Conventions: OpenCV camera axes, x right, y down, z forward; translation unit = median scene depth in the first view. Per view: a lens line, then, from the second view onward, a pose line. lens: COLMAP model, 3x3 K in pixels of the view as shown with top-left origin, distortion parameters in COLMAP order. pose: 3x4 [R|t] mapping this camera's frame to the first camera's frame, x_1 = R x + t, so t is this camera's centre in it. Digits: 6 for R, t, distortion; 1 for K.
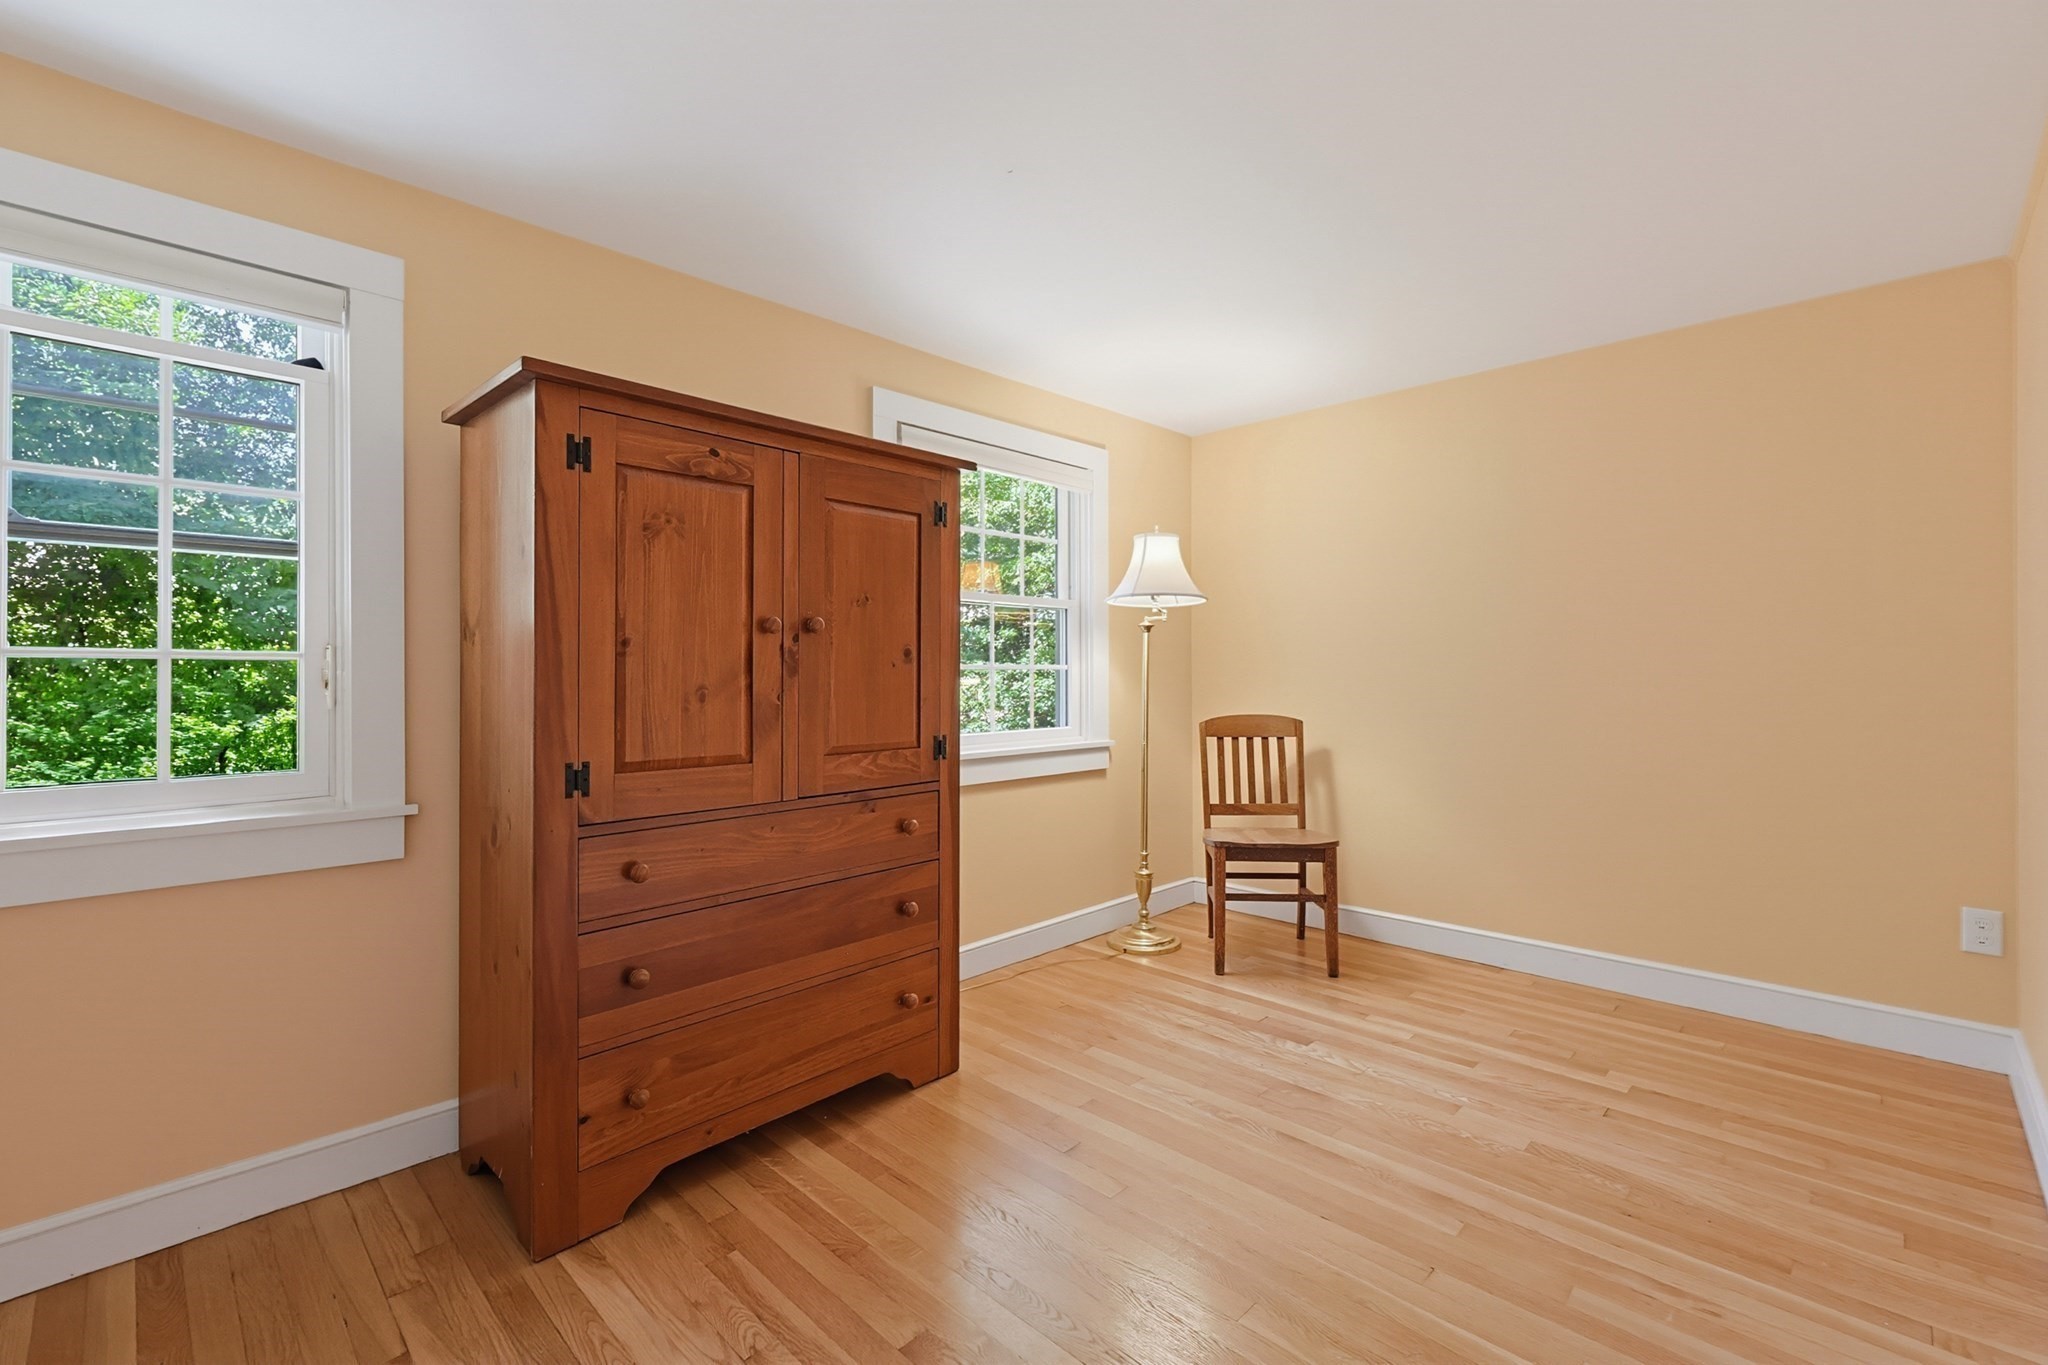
lens RADIAL K [[886.0, 0, 1014.6], [0, 886.0, 674.3], [0, 0, 1]] dist [0.002625, 0.000340]
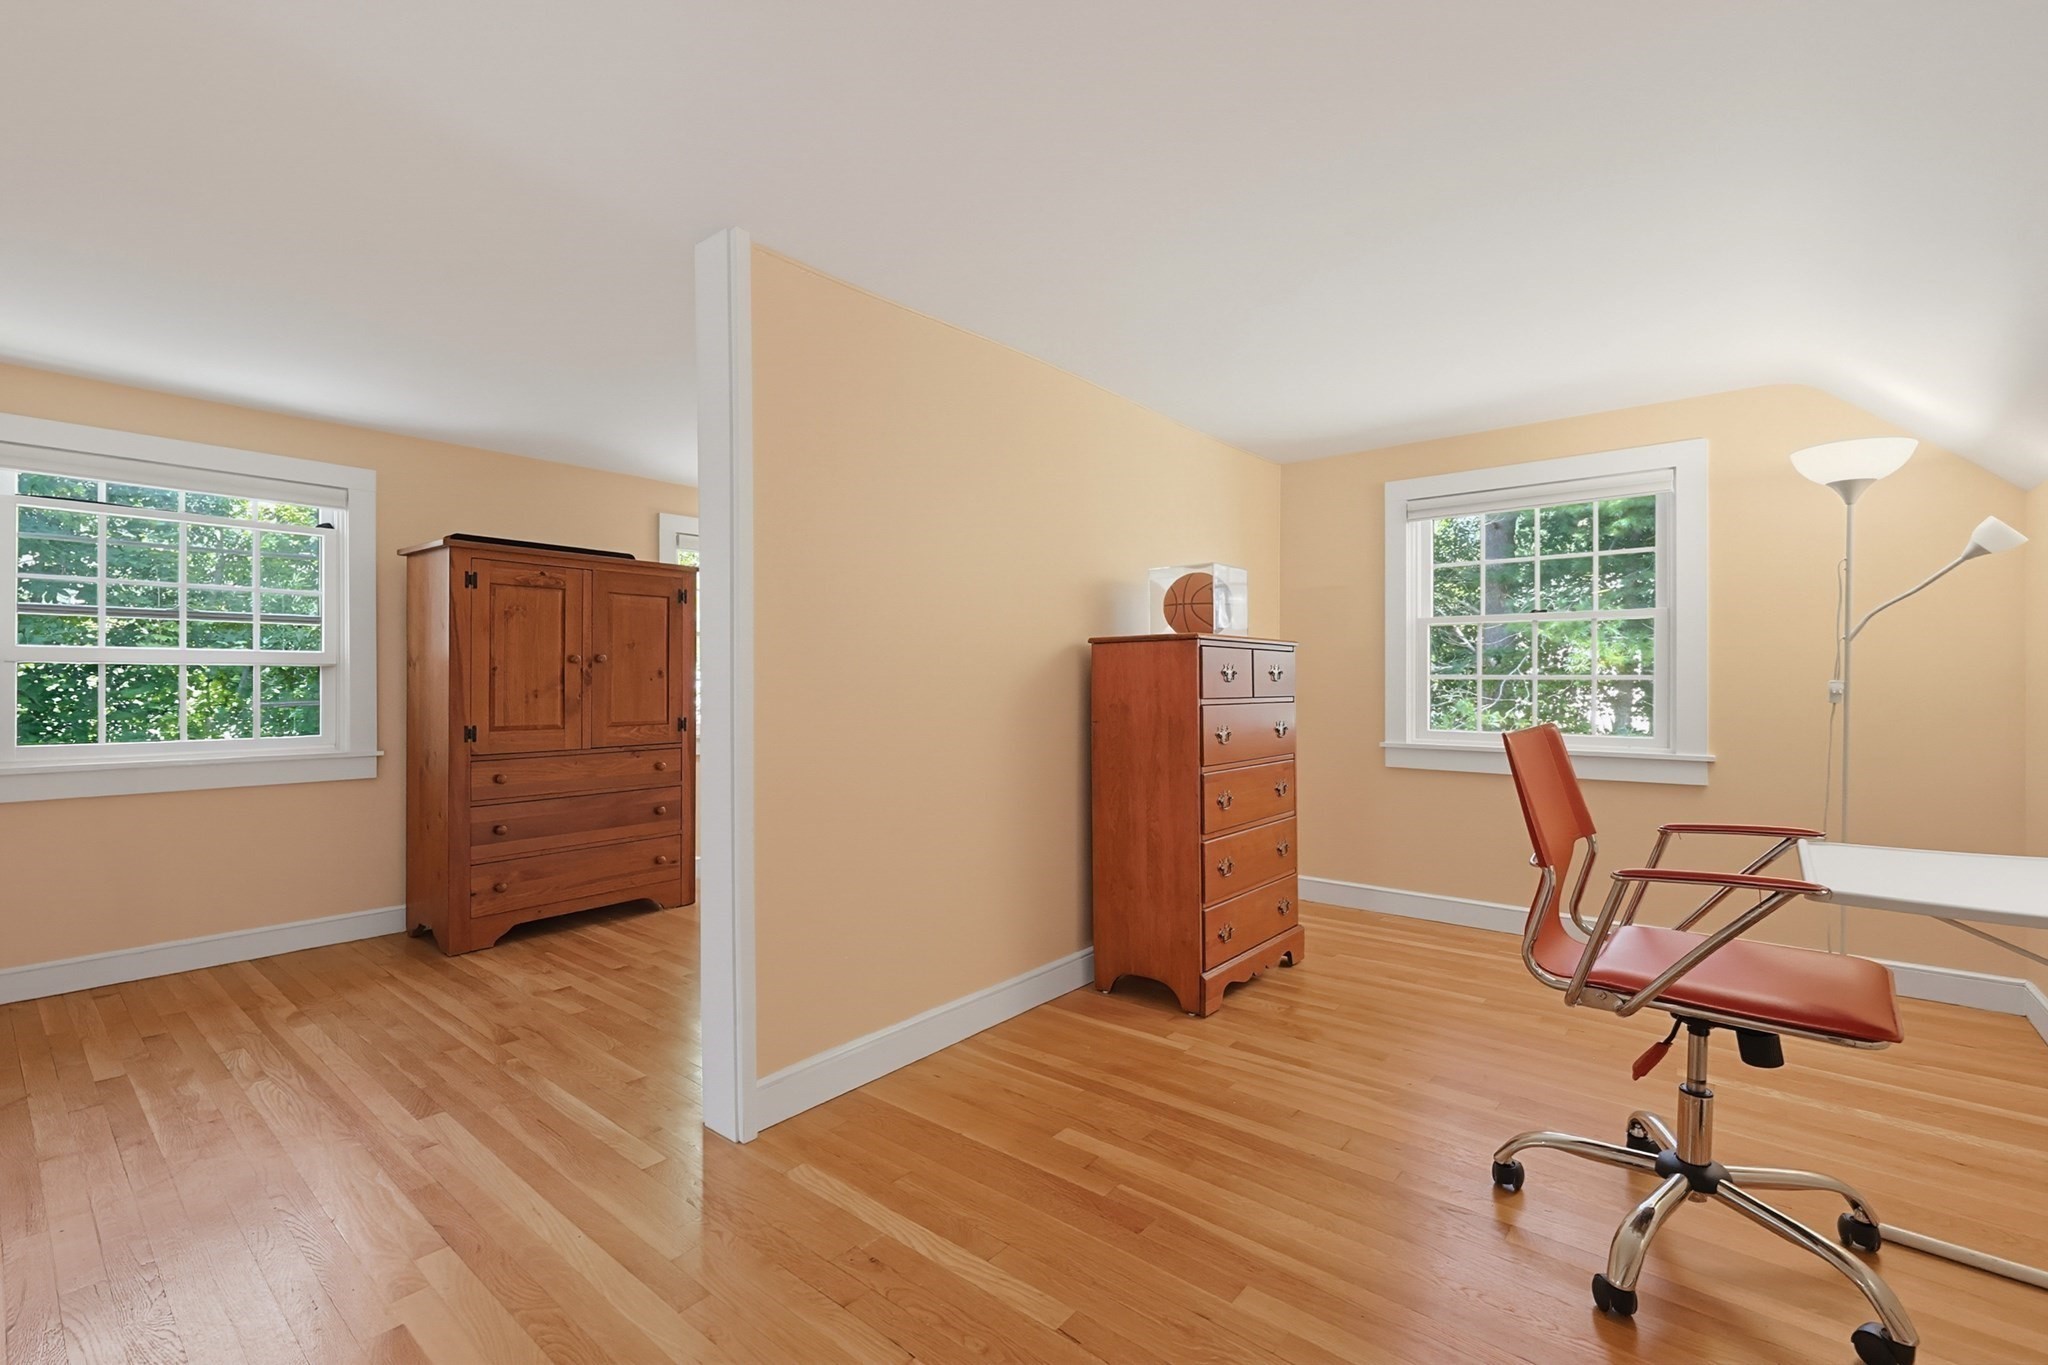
lens RADIAL K [[886.0, 0, 1032.1], [0, 886.0, 684.8], [0, 0, 1]] dist [0.002625, 0.000340]
pose [[0.995034, 0.000249, 0.099538, 0.566823], [-0.000271, 1.000000, 0.000213, 0.000952], [-0.099538, -0.000239, 0.995034, -1.114940]]
